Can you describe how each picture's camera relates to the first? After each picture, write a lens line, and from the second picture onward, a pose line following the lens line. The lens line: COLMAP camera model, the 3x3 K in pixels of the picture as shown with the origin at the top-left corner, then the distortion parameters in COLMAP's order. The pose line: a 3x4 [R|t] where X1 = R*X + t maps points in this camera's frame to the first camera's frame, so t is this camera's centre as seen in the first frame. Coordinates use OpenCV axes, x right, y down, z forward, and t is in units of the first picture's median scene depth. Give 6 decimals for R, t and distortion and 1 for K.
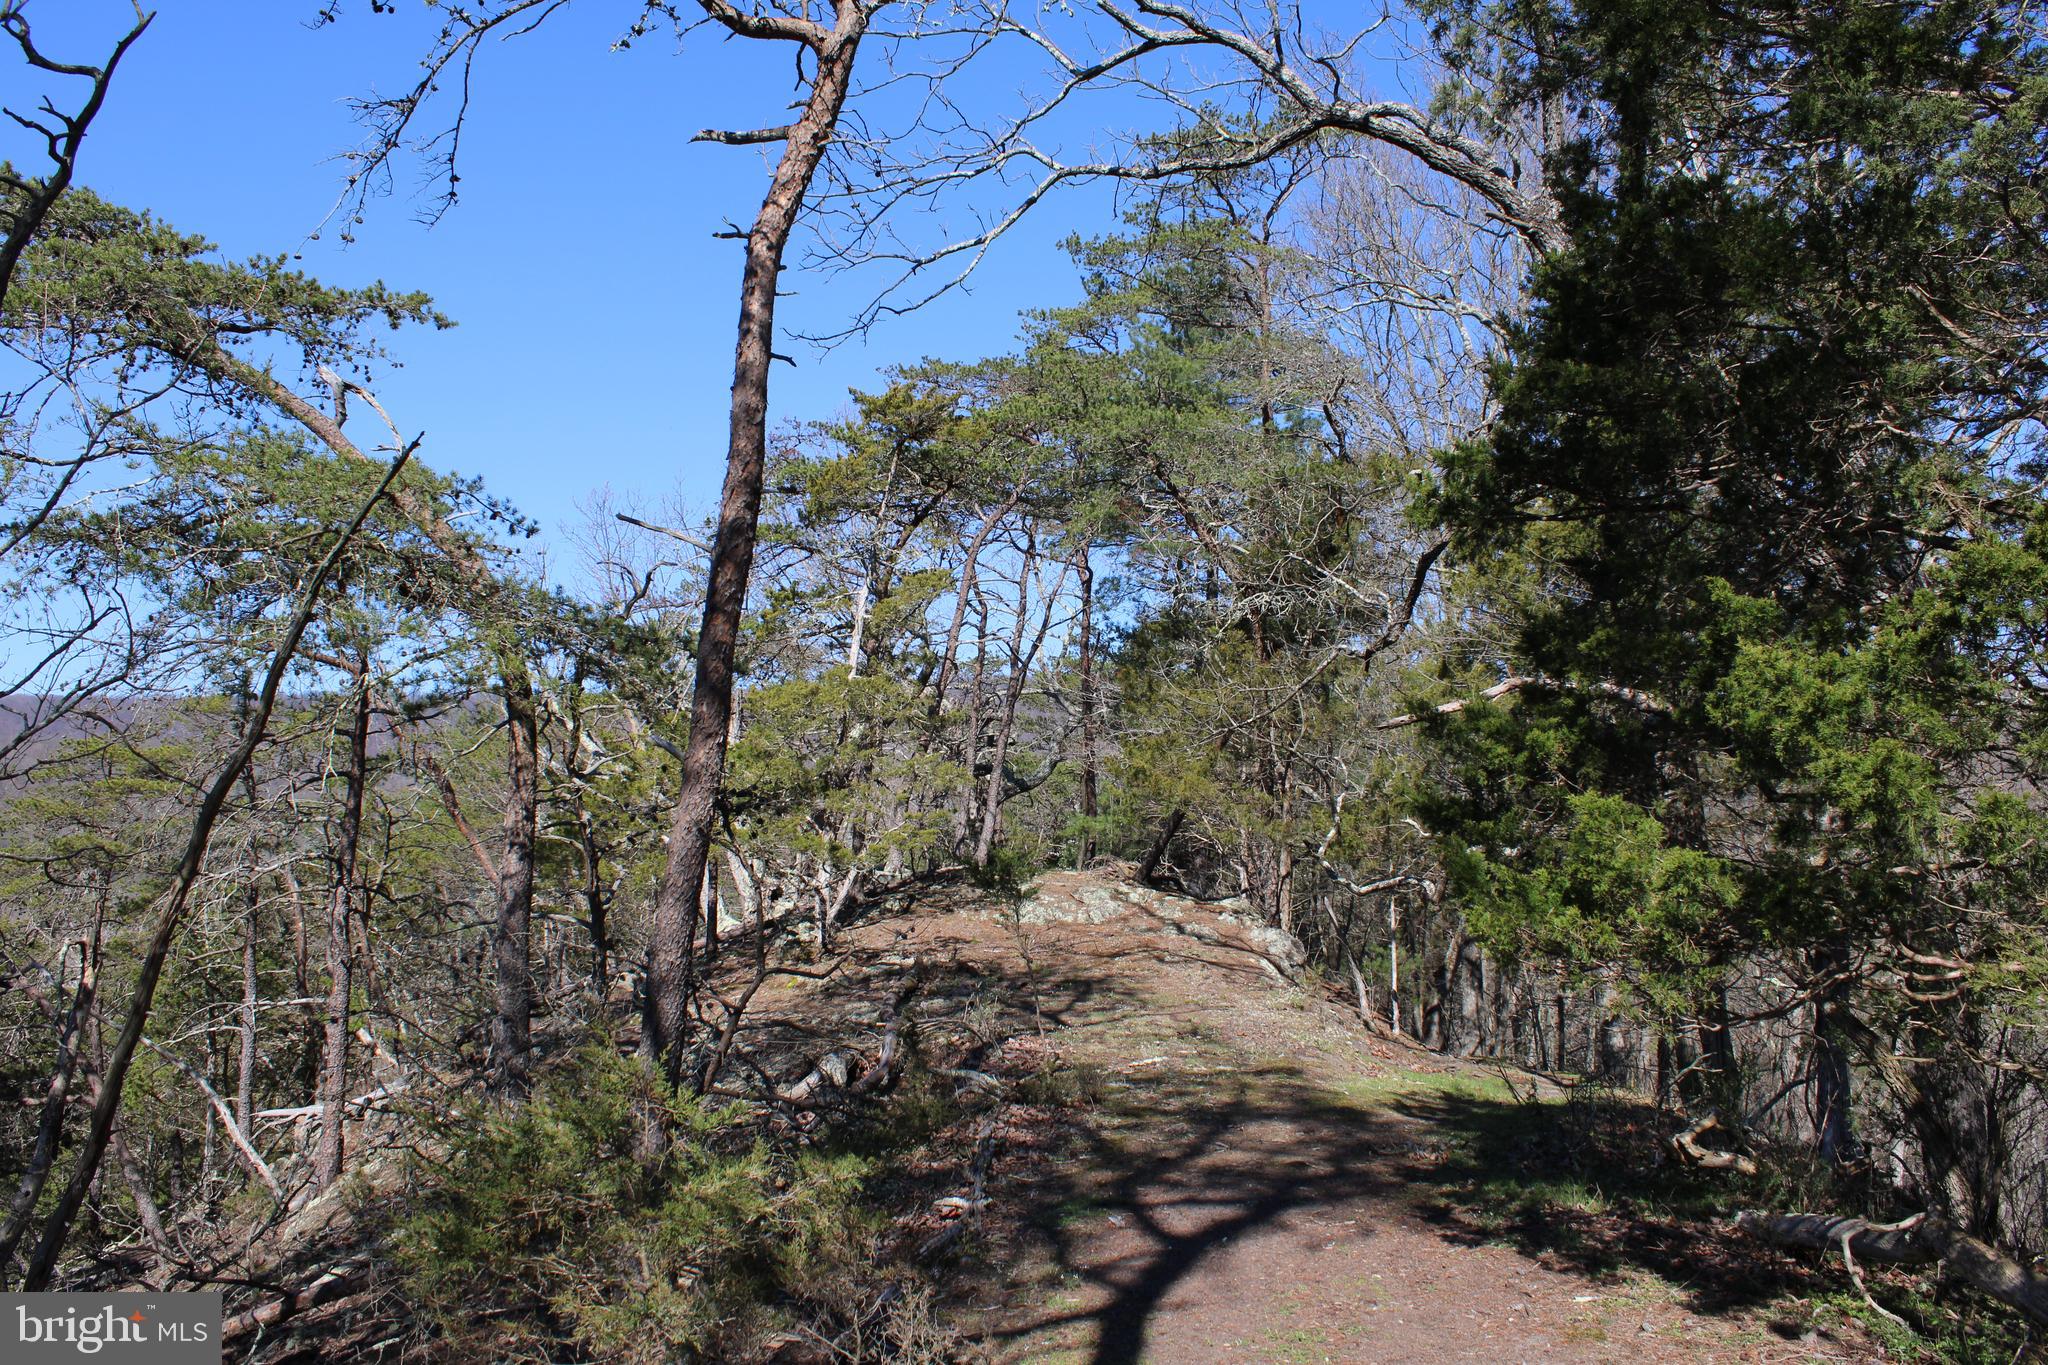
lens RADIAL K [[1689.0, 0, 1024.0], [0, 1689.0, 682.5], [0, 0, 1]] dist [-0.180068, 0.154400]
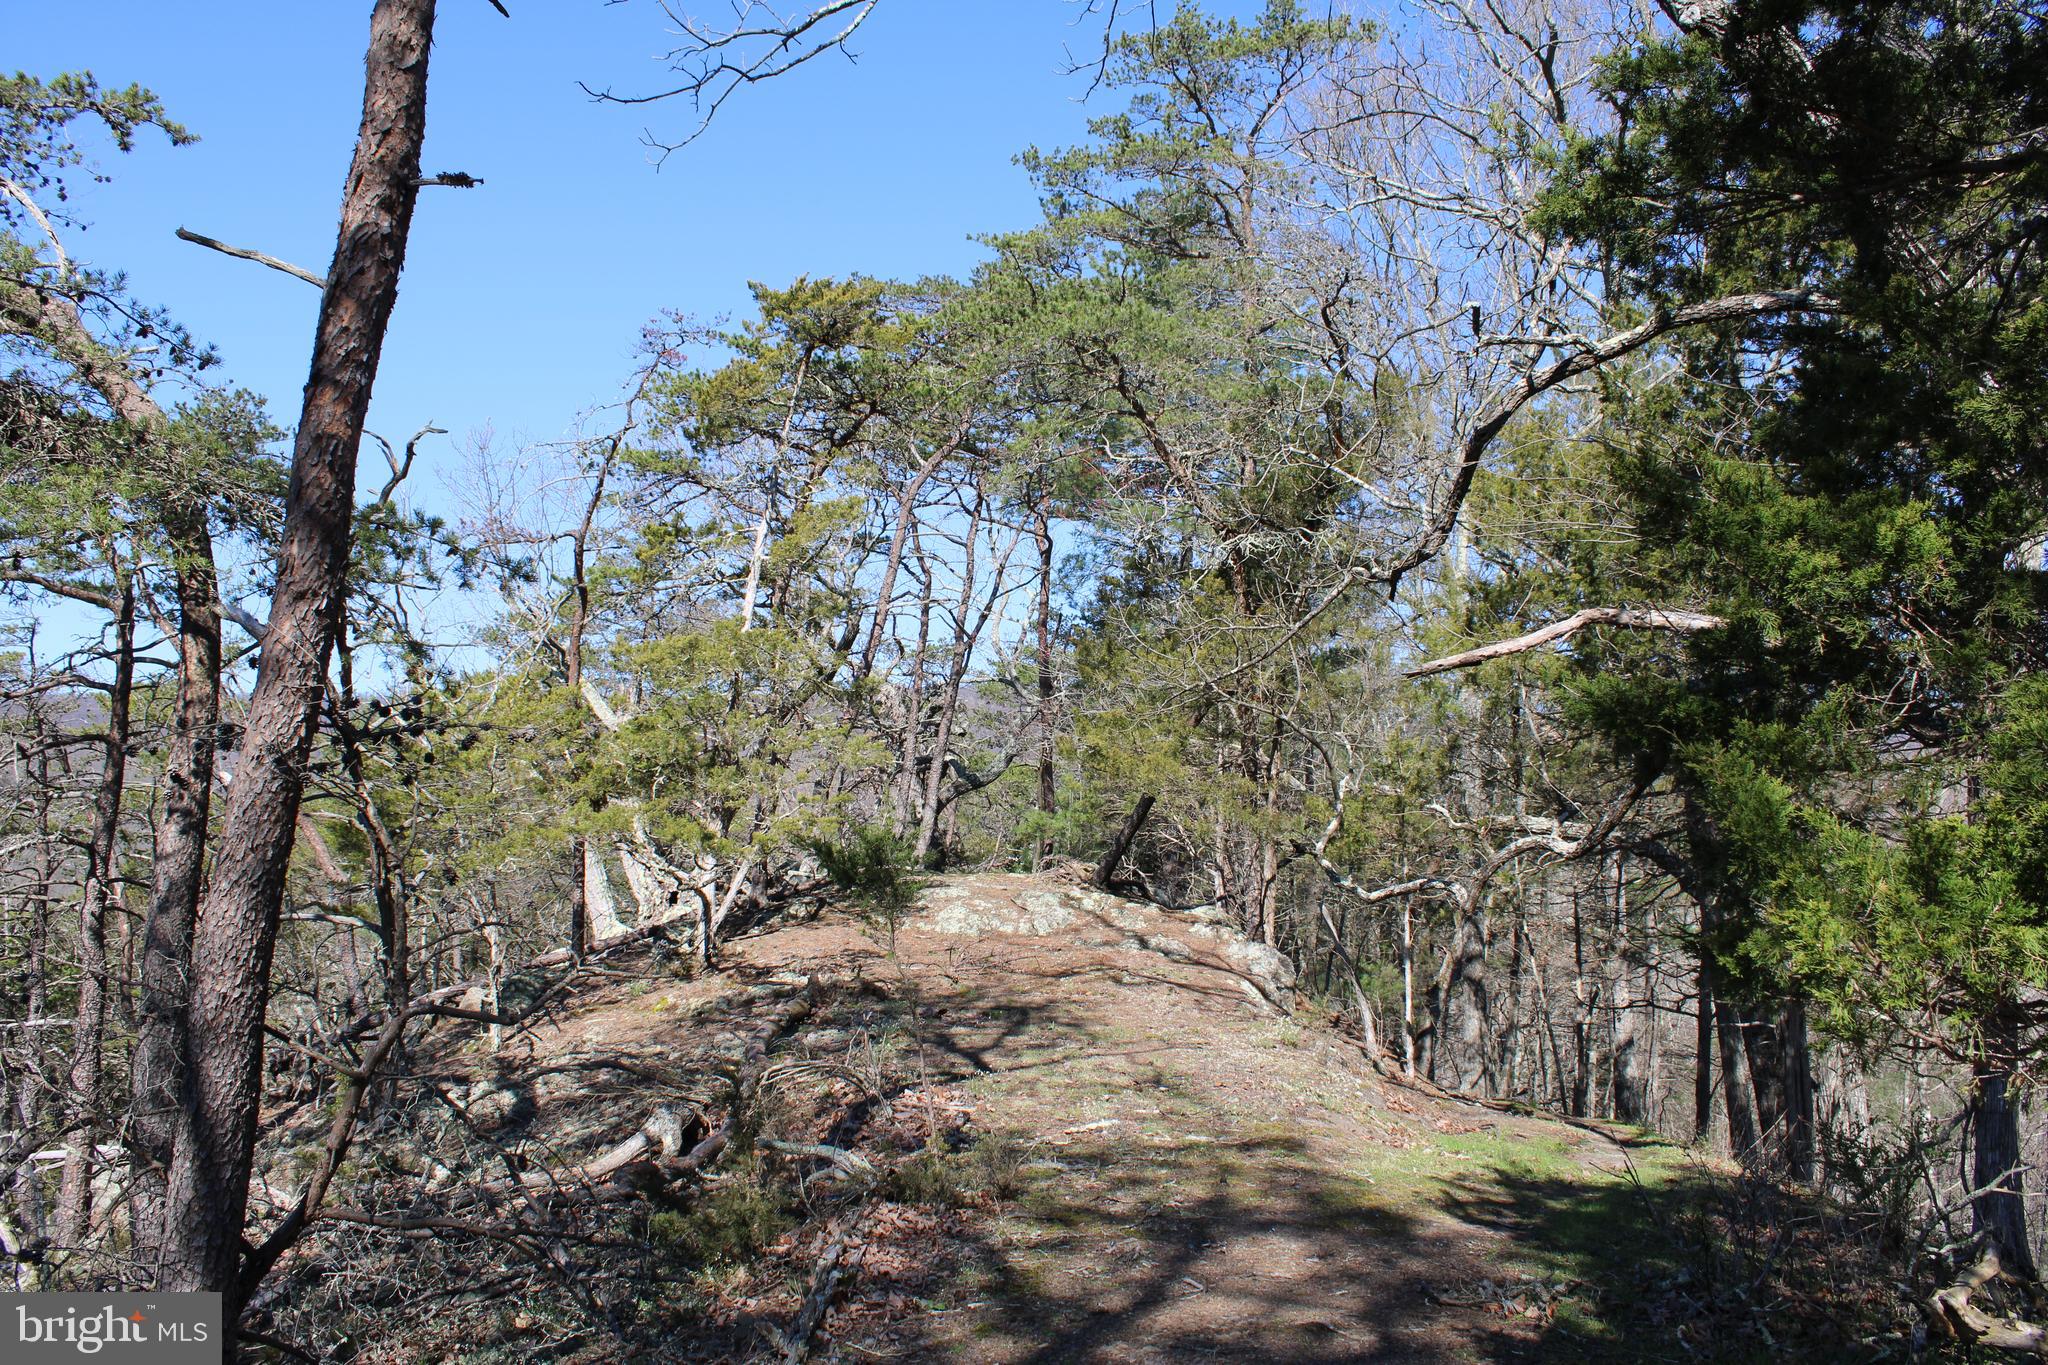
lens RADIAL K [[1689.0, 0, 1024.0], [0, 1689.0, 682.5], [0, 0, 1]] dist [-0.180068, 0.154400]
pose [[0.999817, 0.010224, 0.016197, 0.020806], [-0.010125, 0.999930, -0.006192, 0.026084], [-0.016260, 0.006027, 0.999850, 0.185112]]
